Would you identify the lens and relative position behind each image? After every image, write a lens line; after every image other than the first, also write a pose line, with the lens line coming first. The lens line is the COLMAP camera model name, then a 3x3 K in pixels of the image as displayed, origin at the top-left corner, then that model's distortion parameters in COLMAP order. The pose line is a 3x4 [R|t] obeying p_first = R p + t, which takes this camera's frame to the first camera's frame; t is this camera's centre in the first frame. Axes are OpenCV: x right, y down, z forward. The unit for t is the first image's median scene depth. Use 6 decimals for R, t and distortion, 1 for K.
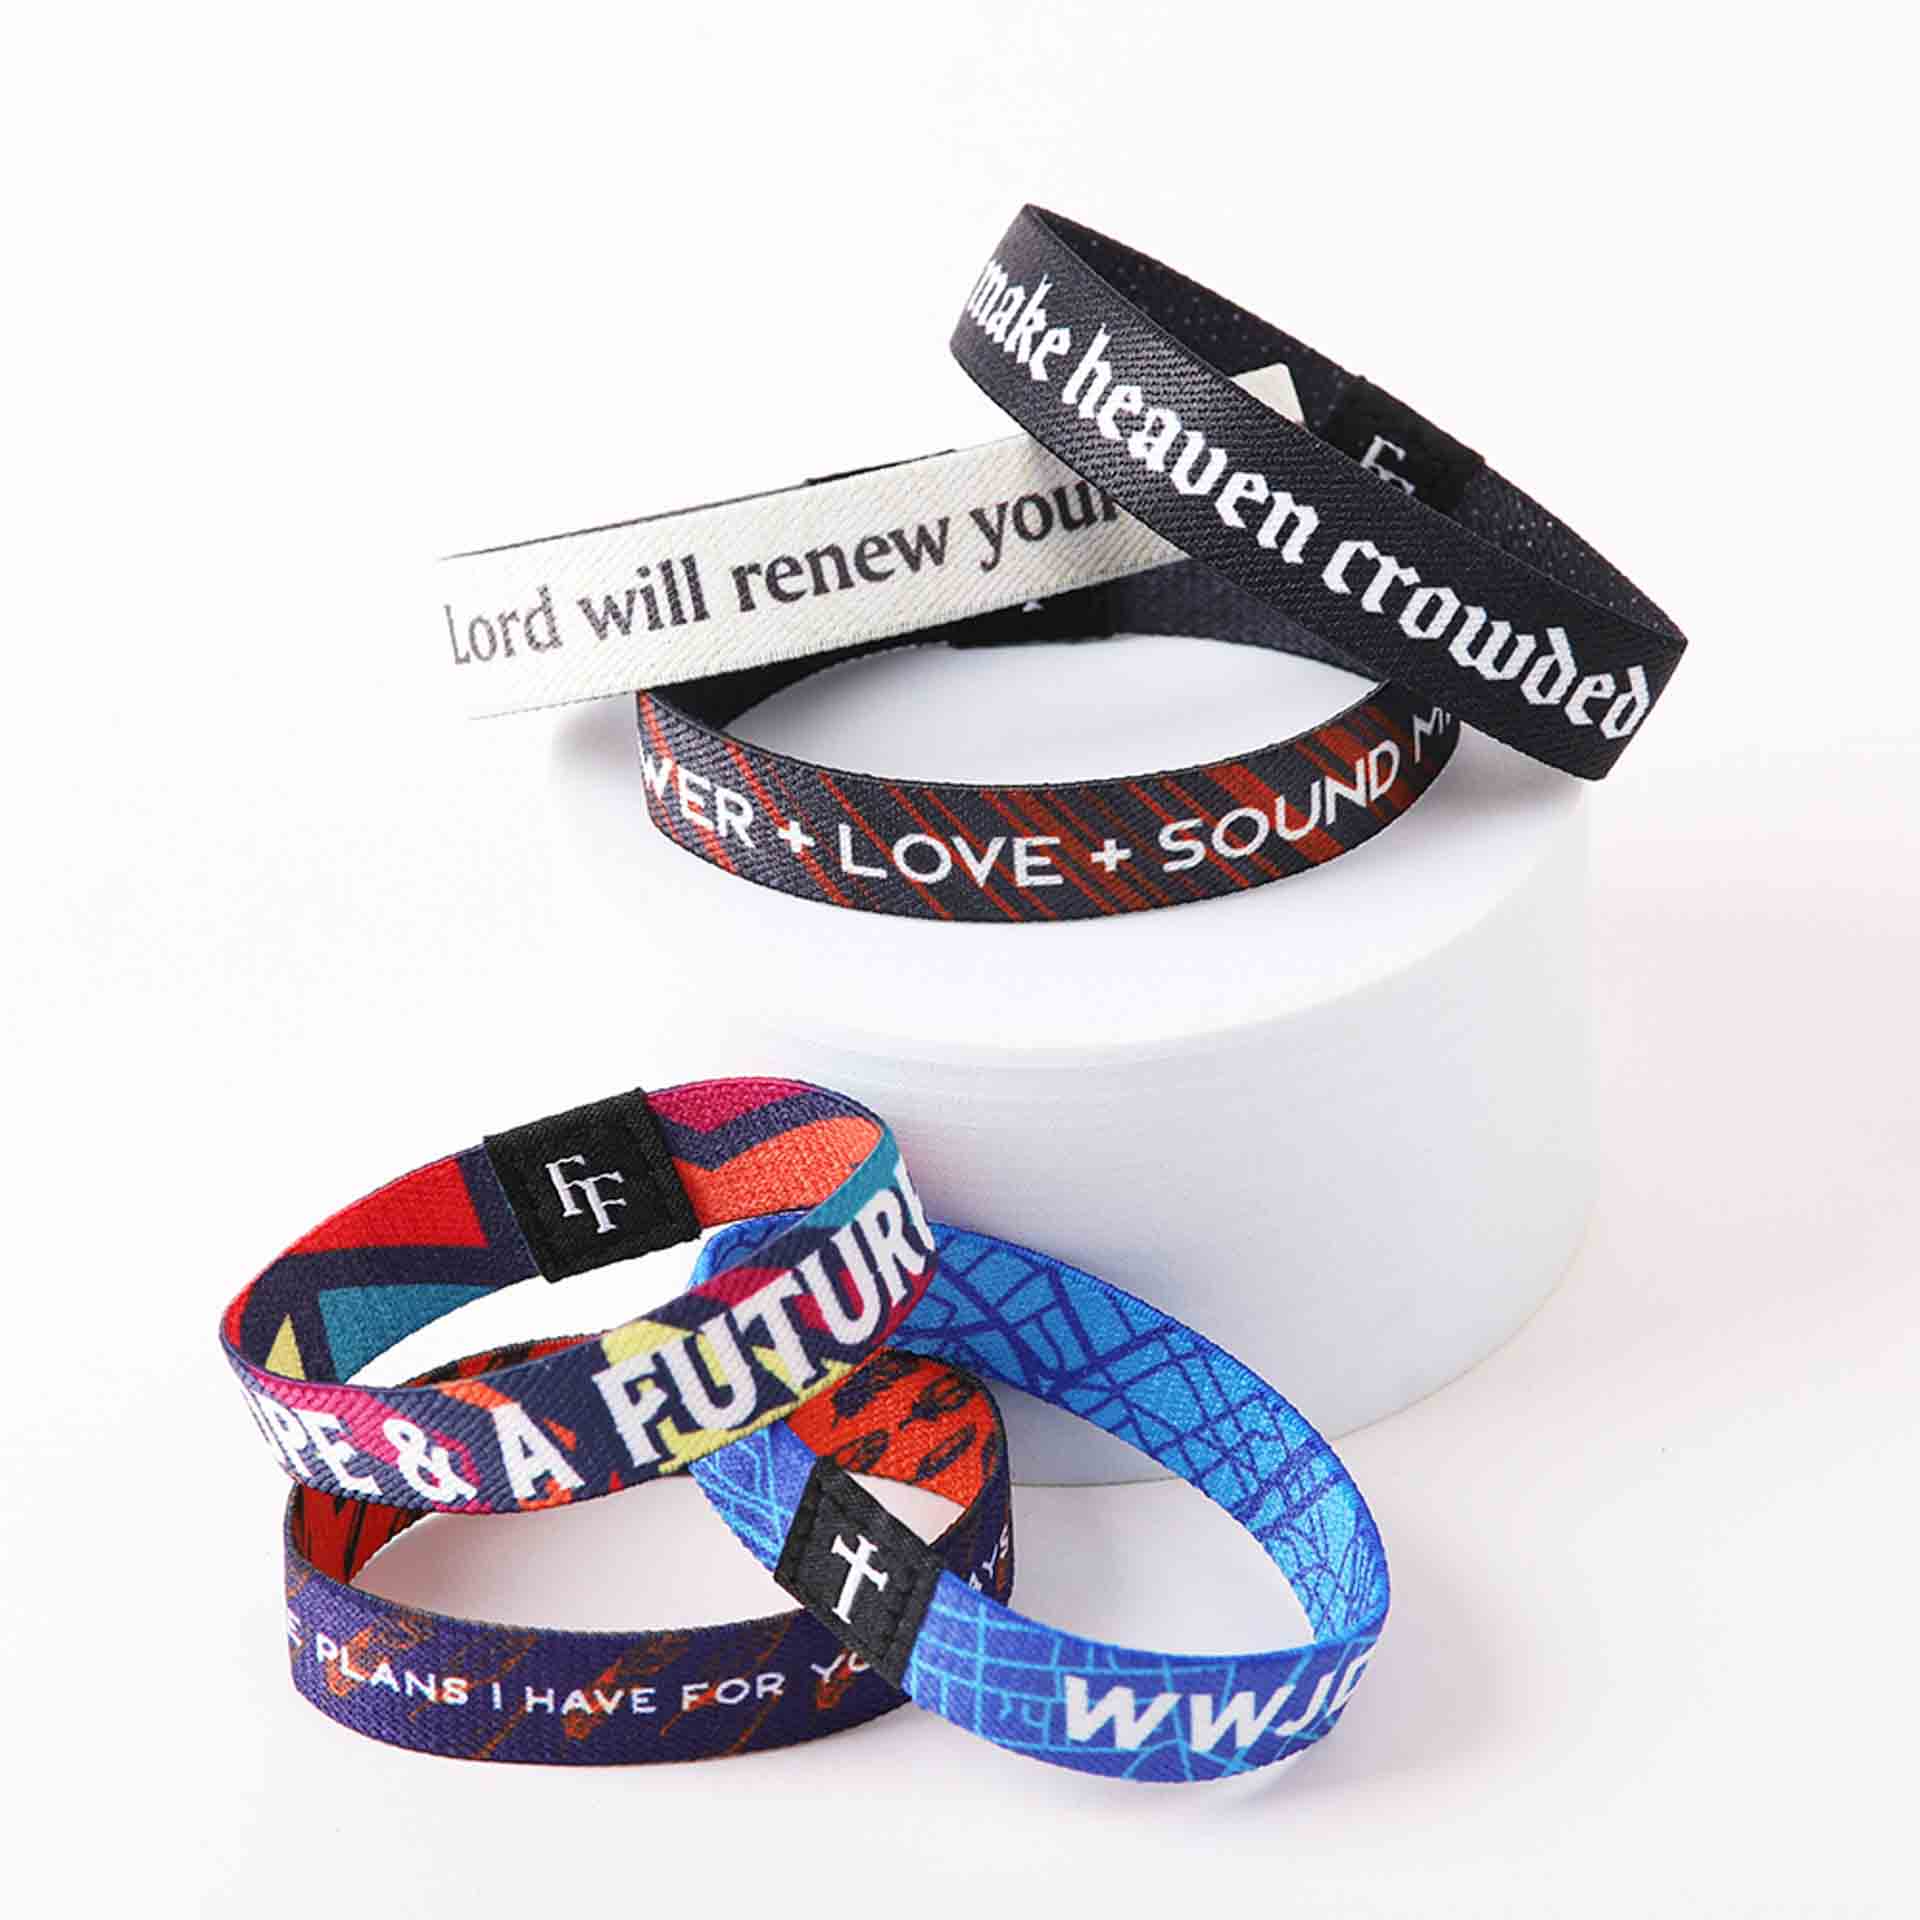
lens RADIAL K [[9020.5, 0, 1159.6], [0, 9020.5, 958.8], [0, 0, 1]] dist [-0.127952, 5.067824]
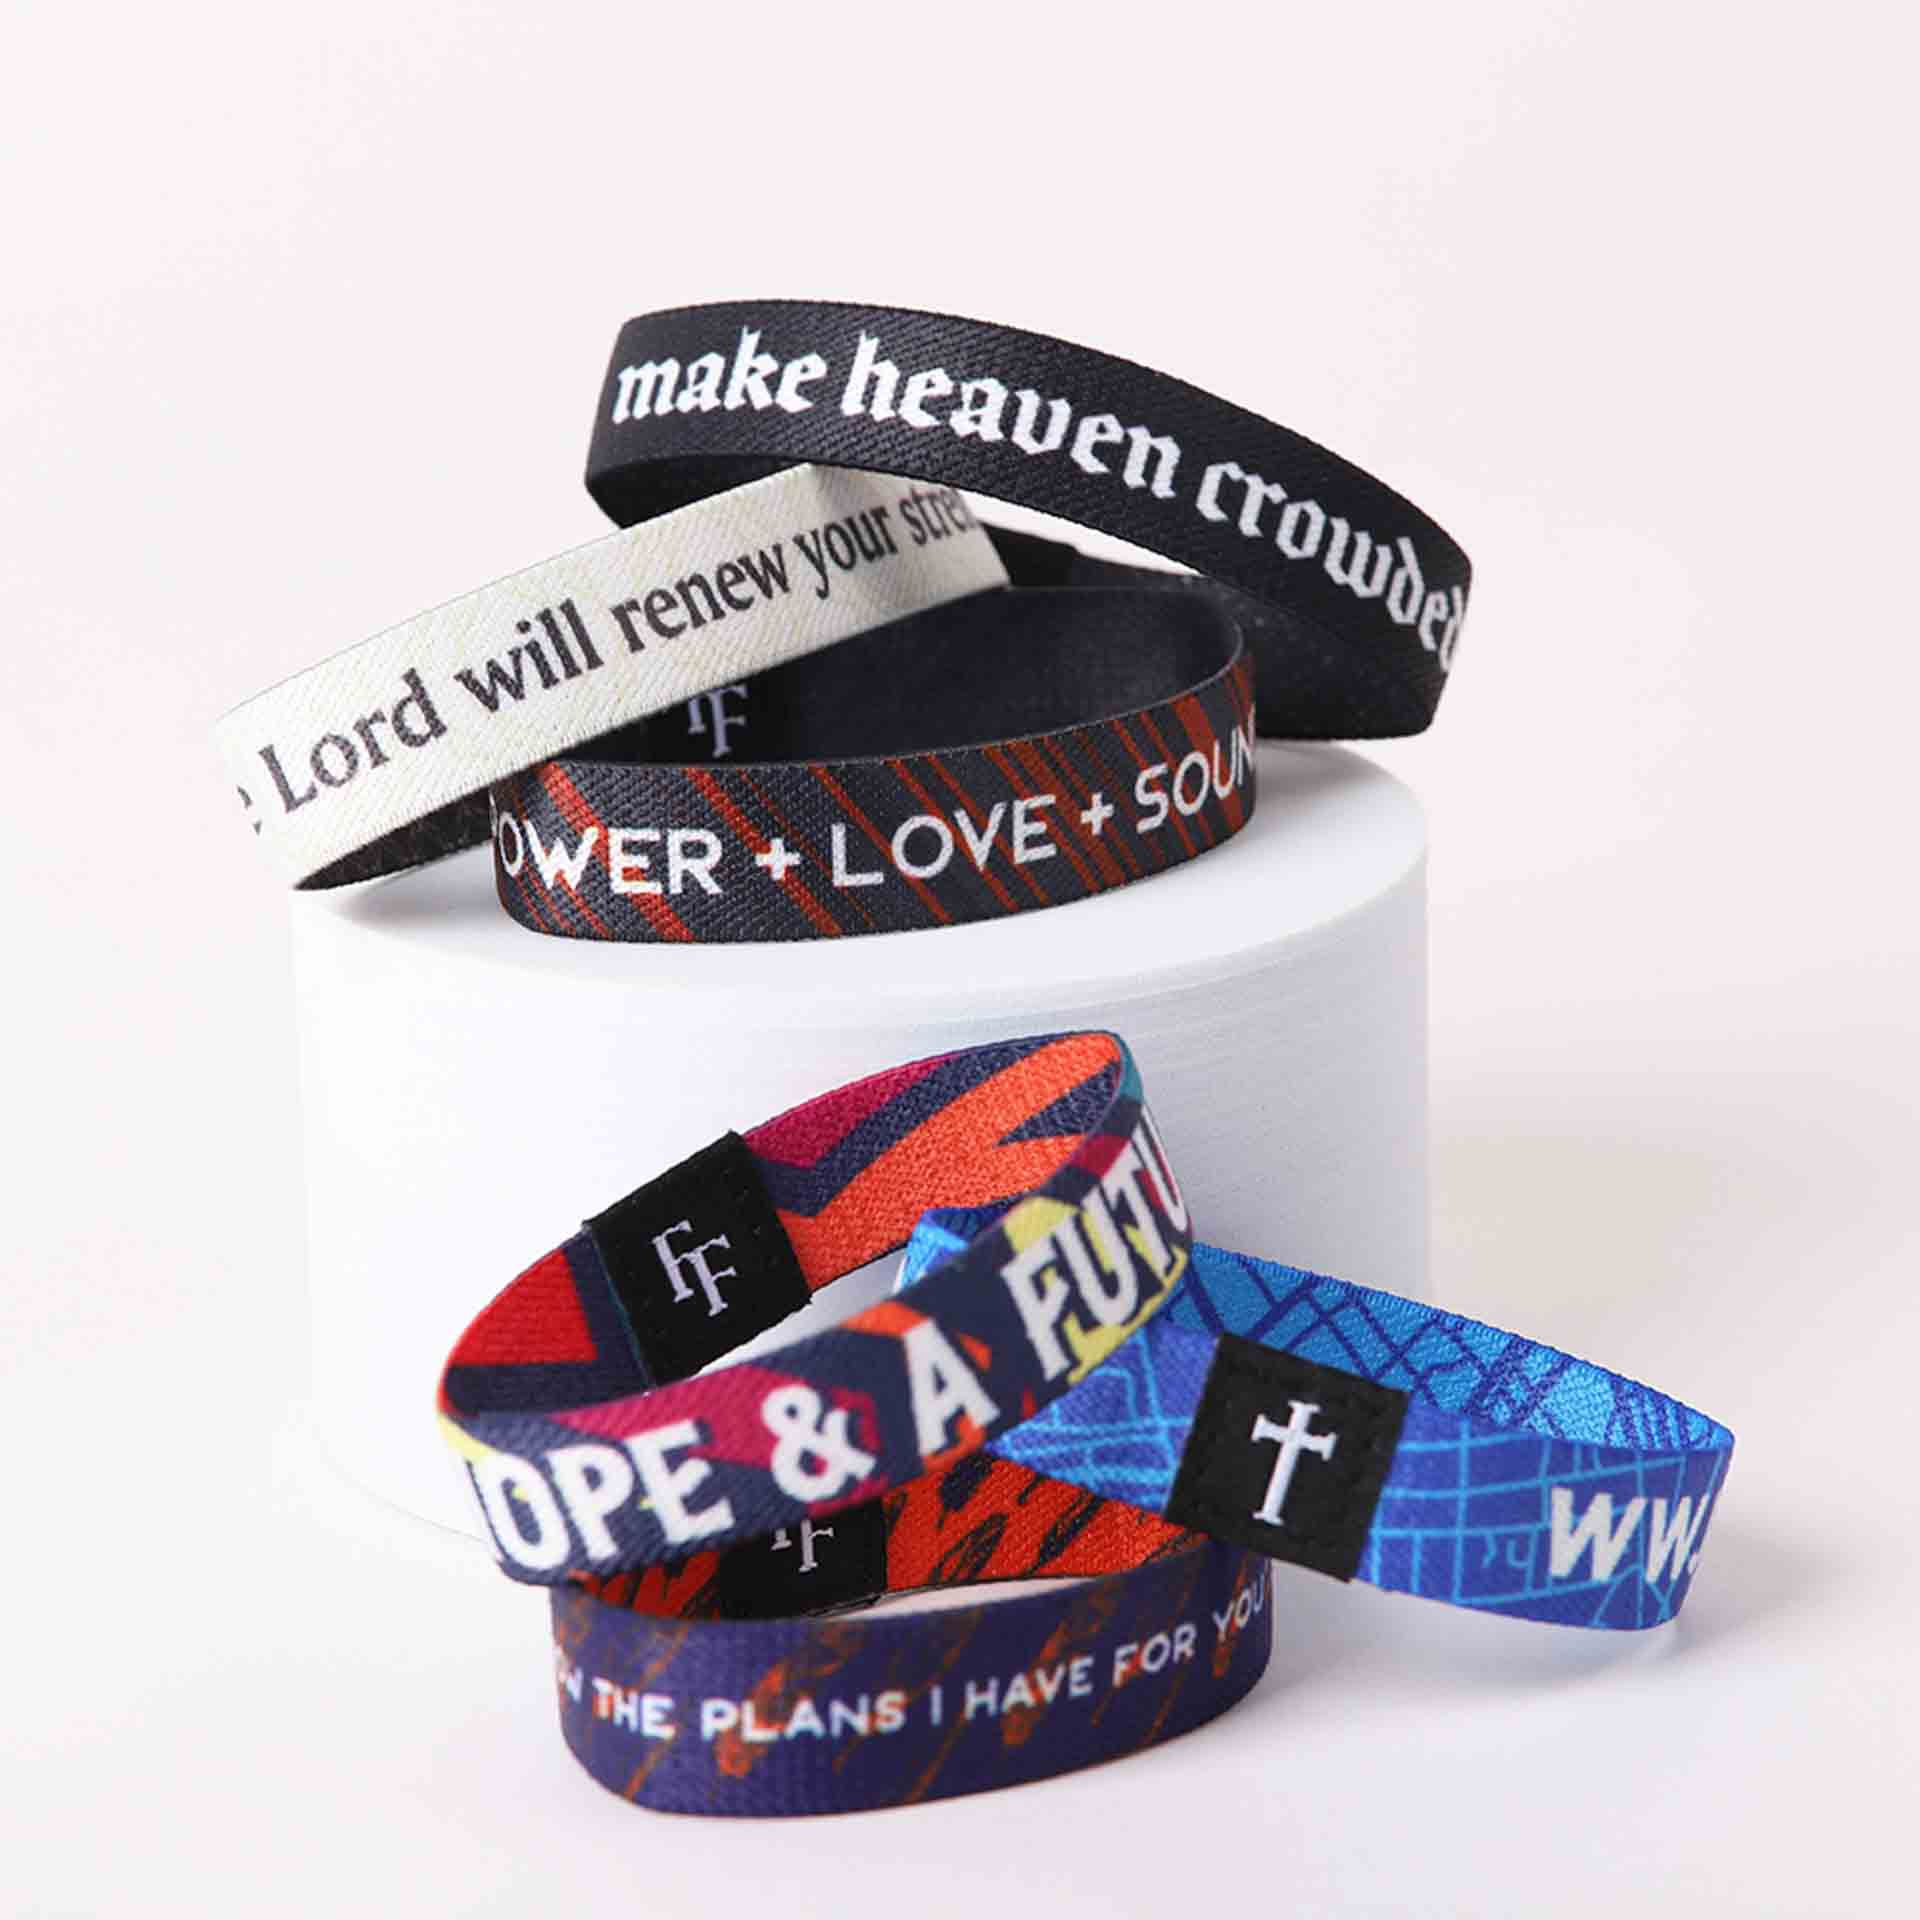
lens RADIAL K [[9020.5, 0, 1159.6], [0, 9020.5, 958.8], [0, 0, 1]] dist [-0.127952, 5.067824]
pose [[0.821015, -0.138954, 0.553738, -0.509855], [0.318380, 0.916538, -0.242060, 0.225970], [-0.473886, 0.375034, 0.796732, 0.271393]]
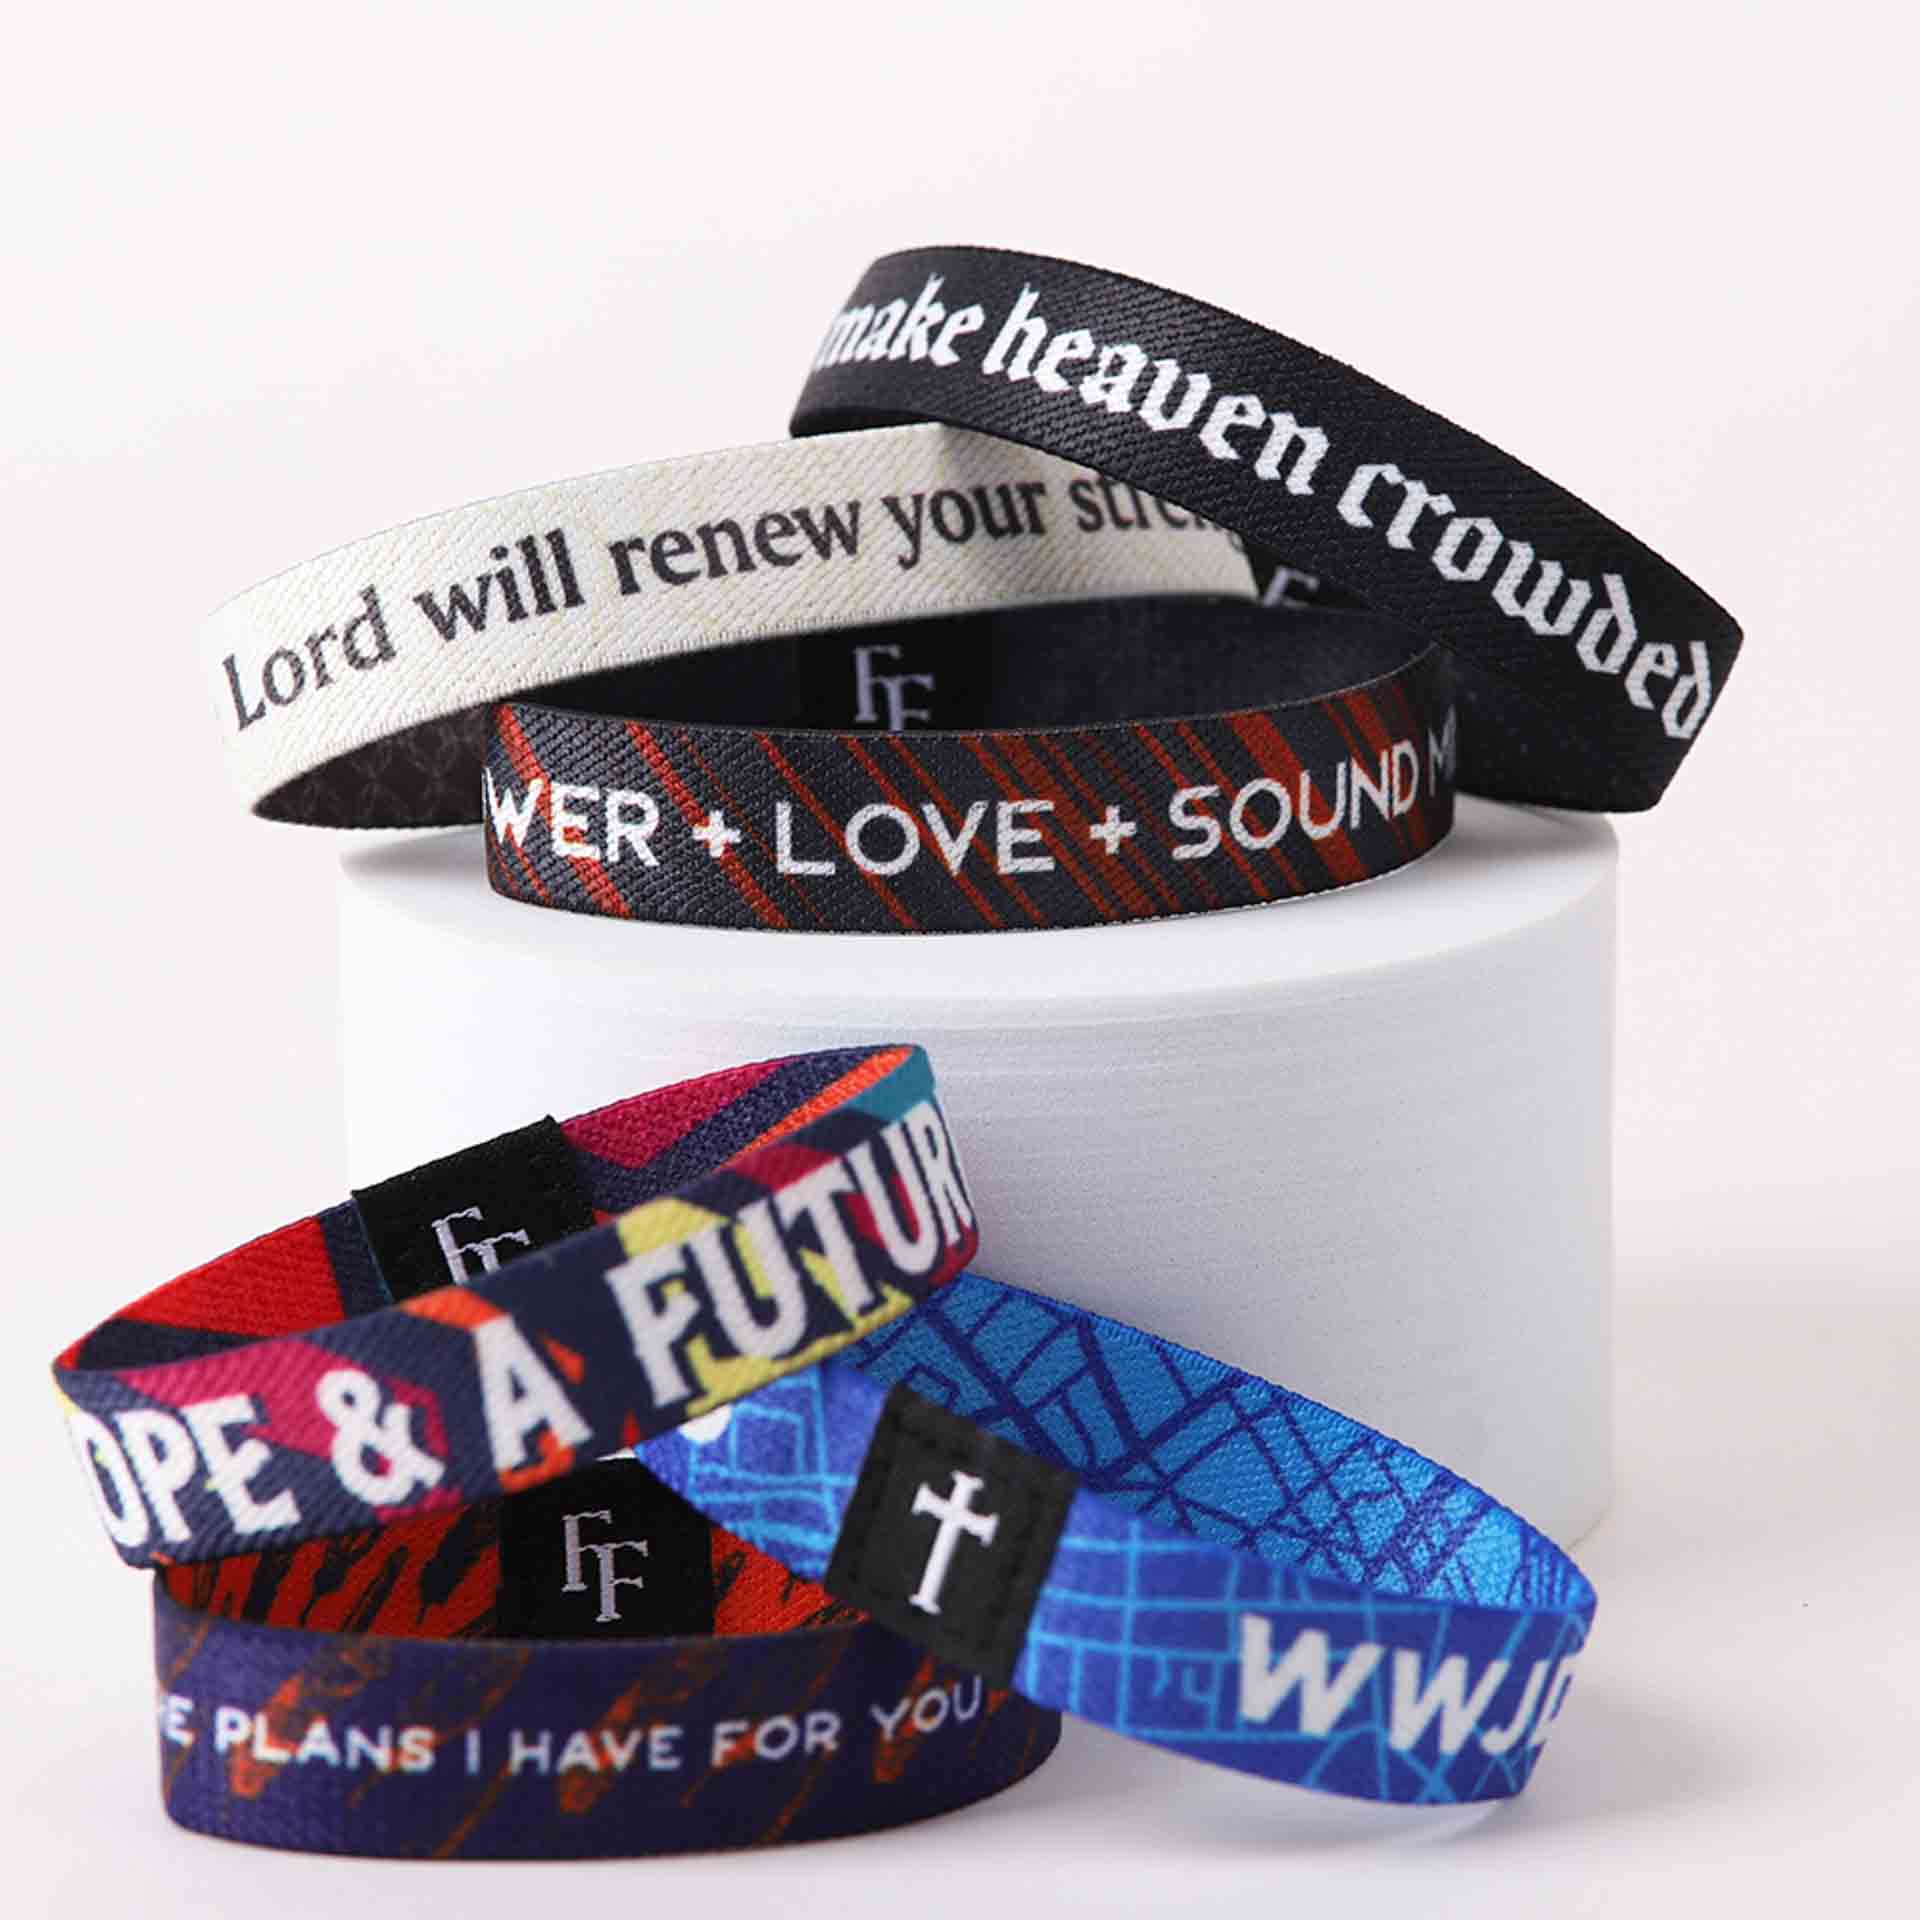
lens RADIAL K [[9308.2, 0, 1343.1], [0, 9308.2, 960.9], [0, 0, 1]] dist [-0.222552, 5.787759]
pose [[0.974673, -0.015043, 0.223130, -0.171777], [0.097449, 0.926598, -0.363207, 0.304757], [-0.201288, 0.375751, 0.904596, 0.244058]]
